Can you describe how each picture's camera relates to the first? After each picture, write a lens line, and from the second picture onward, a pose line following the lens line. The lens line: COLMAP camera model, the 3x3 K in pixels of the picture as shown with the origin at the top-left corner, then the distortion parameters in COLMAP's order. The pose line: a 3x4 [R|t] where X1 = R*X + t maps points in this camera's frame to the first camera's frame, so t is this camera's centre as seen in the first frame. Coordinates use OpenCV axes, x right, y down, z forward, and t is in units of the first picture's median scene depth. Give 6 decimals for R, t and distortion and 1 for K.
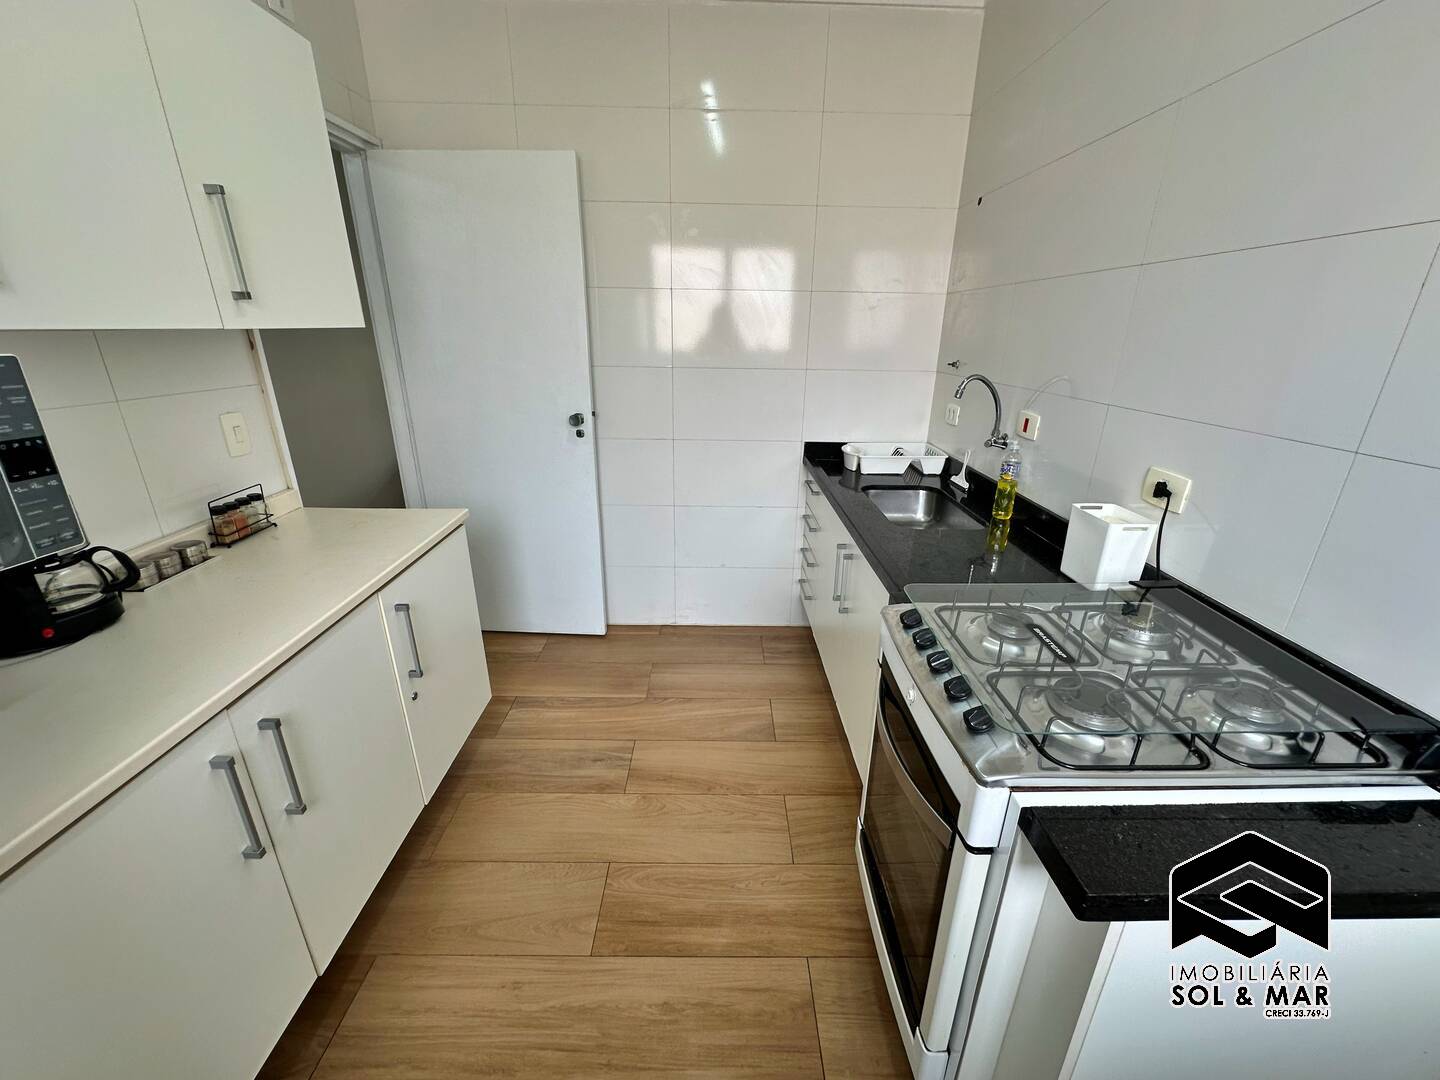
lens RADIAL K [[574.0, 0, 720.0], [0, 574.0, 540.0], [0, 0, 1]] dist [-0.002118, 0.000768]
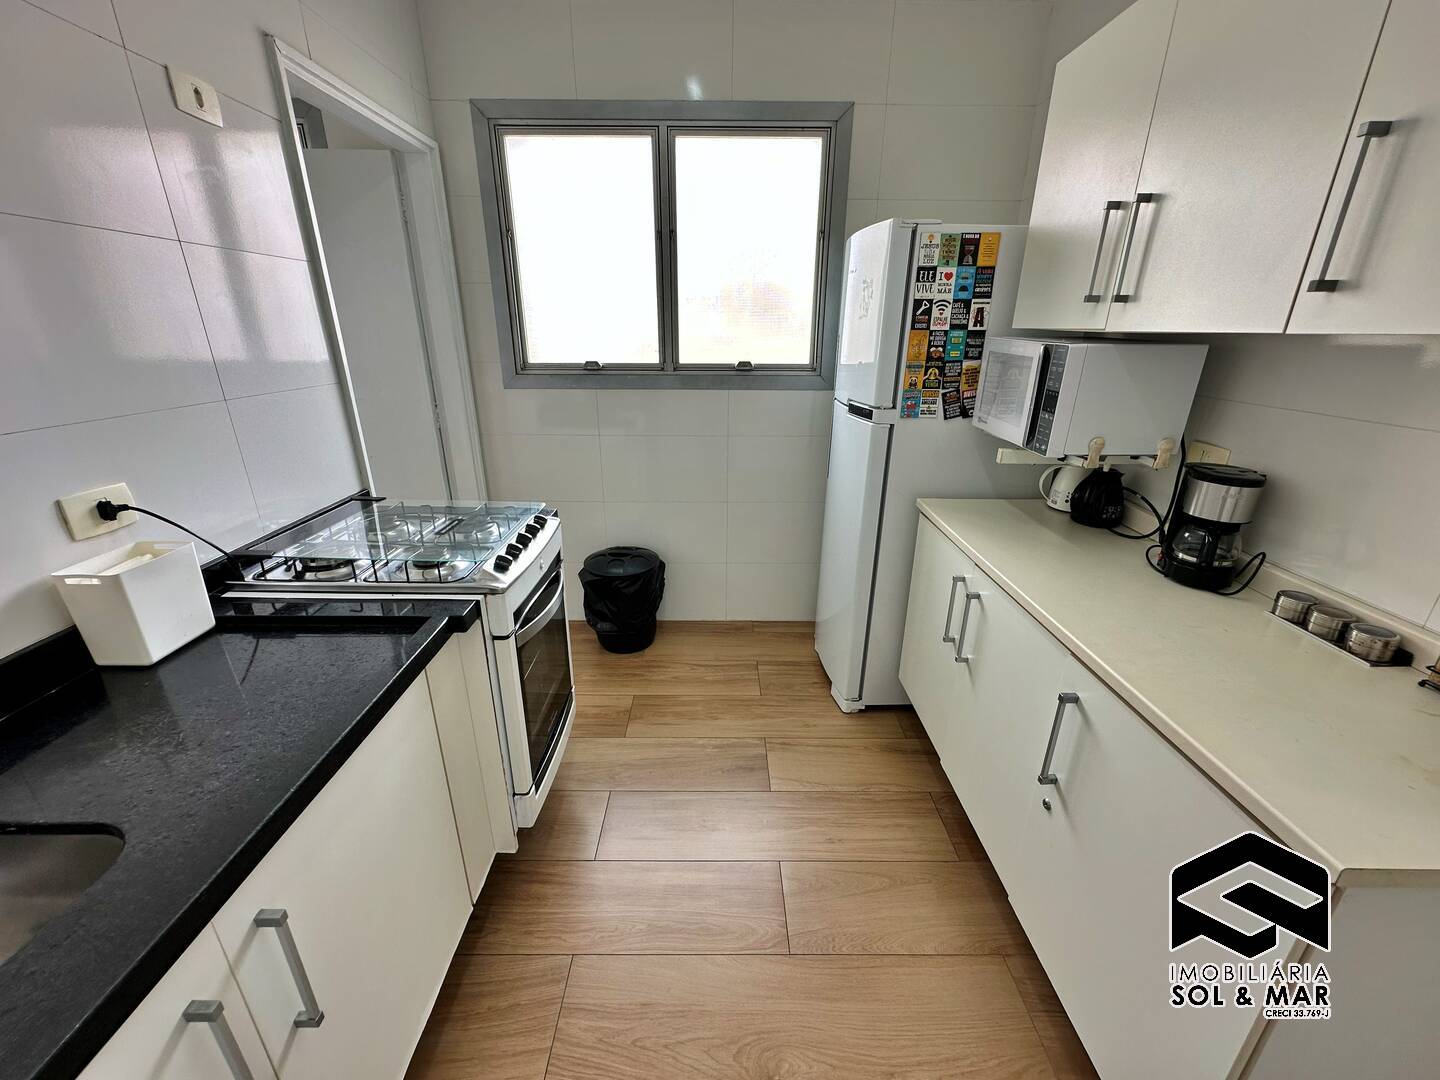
lens RADIAL K [[574.0, 0, 720.0], [0, 574.0, 540.0], [0, 0, 1]] dist [-0.002118, 0.000768]
pose [[-0.999841, -0.017073, -0.005222, -0.078085], [-0.016335, 0.756725, 0.653529, -0.483819], [-0.007206, 0.653511, -0.756883, 1.317774]]
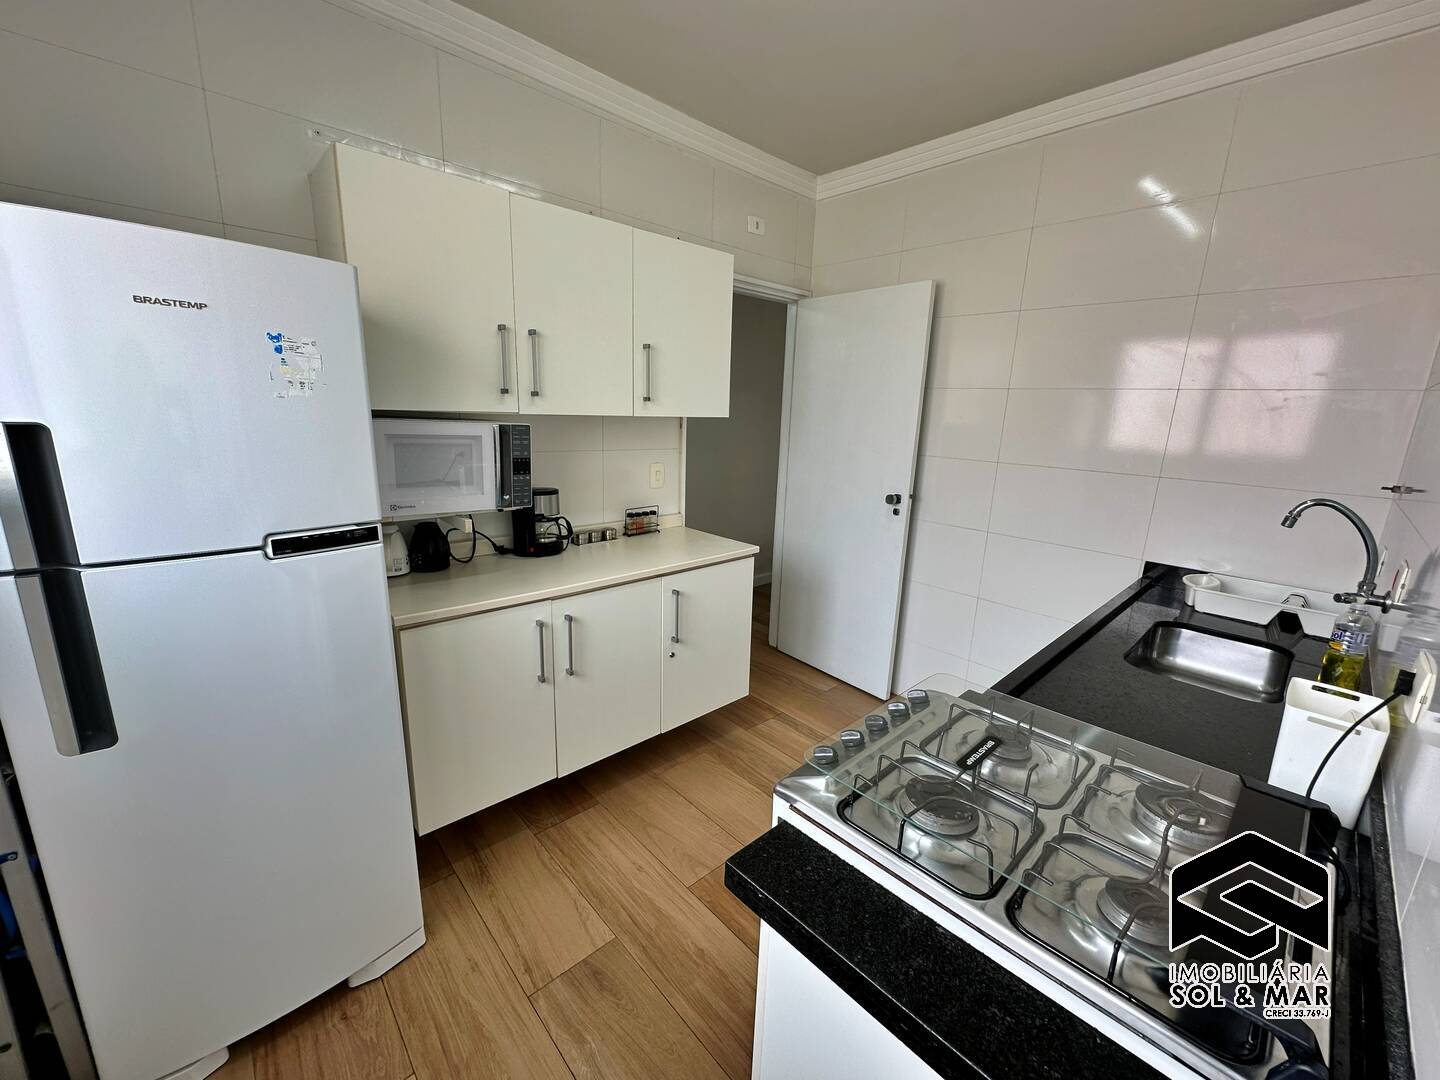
lens RADIAL K [[574.0, 0, 720.0], [0, 574.0, 540.0], [0, 0, 1]] dist [-0.002118, 0.000768]
pose [[0.674225, 0.176155, -0.717210, 0.548901], [-0.280642, 0.959399, -0.028182, -0.005782], [0.683126, 0.220280, 0.696287, -0.014409]]
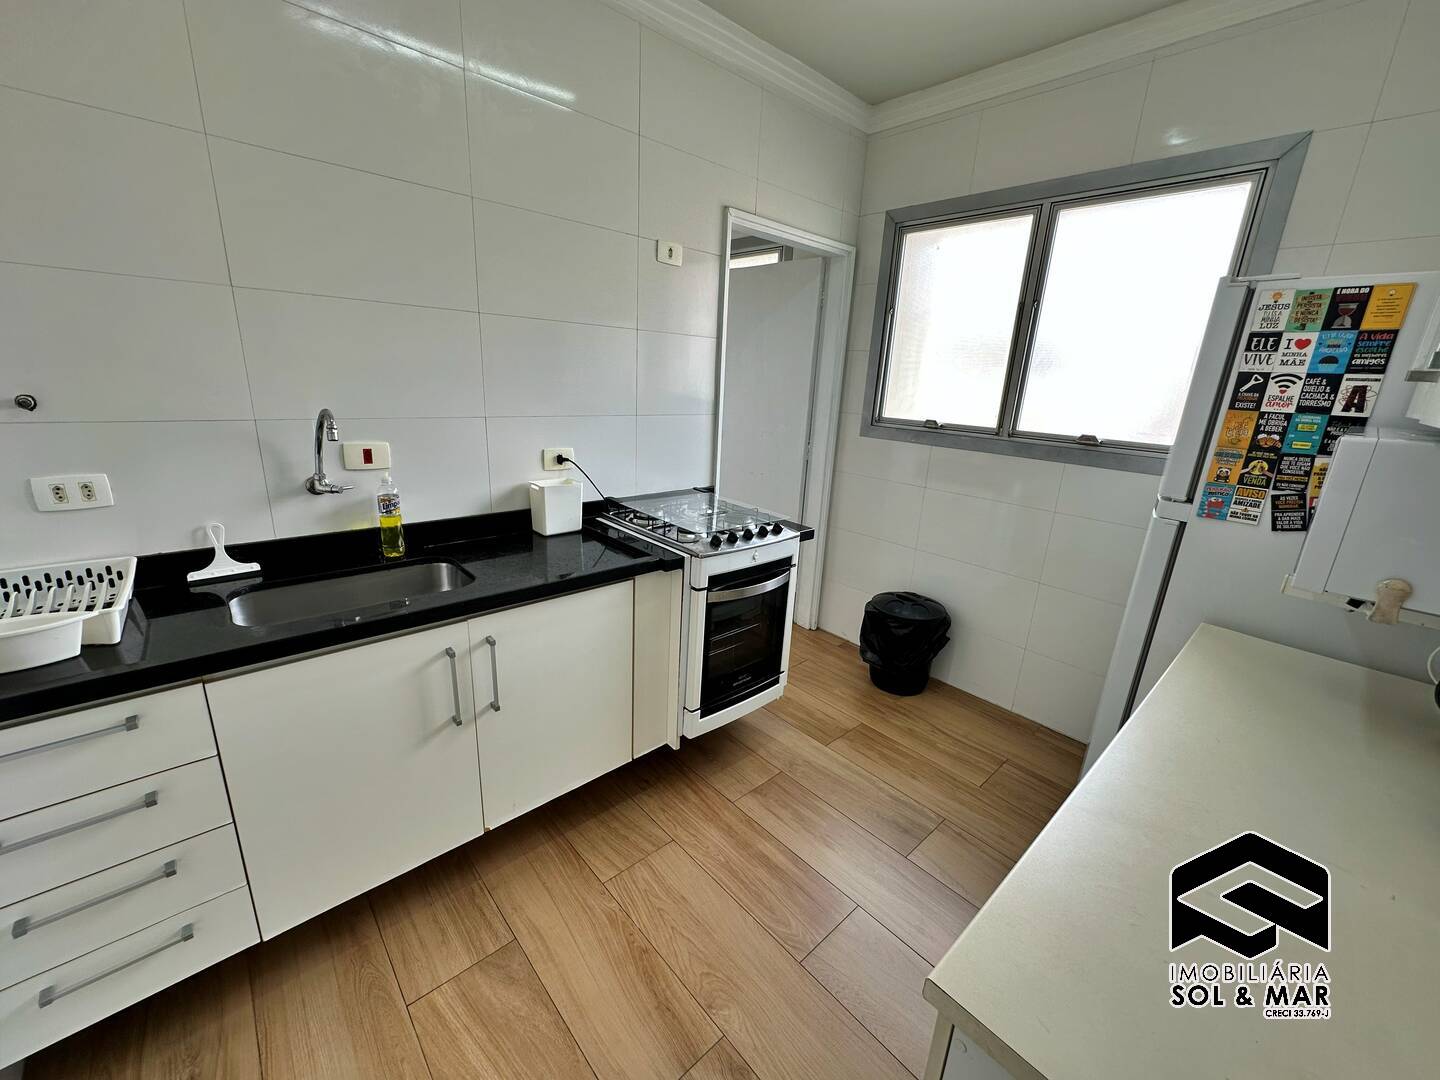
lens RADIAL K [[574.0, 0, 720.0], [0, 574.0, 540.0], [0, 0, 1]] dist [-0.002118, 0.000768]
pose [[-0.668631, -0.250398, 0.700167, -0.607349], [0.202792, 0.844502, 0.495674, -0.496598], [-0.715408, 0.473411, -0.513881, 1.312126]]
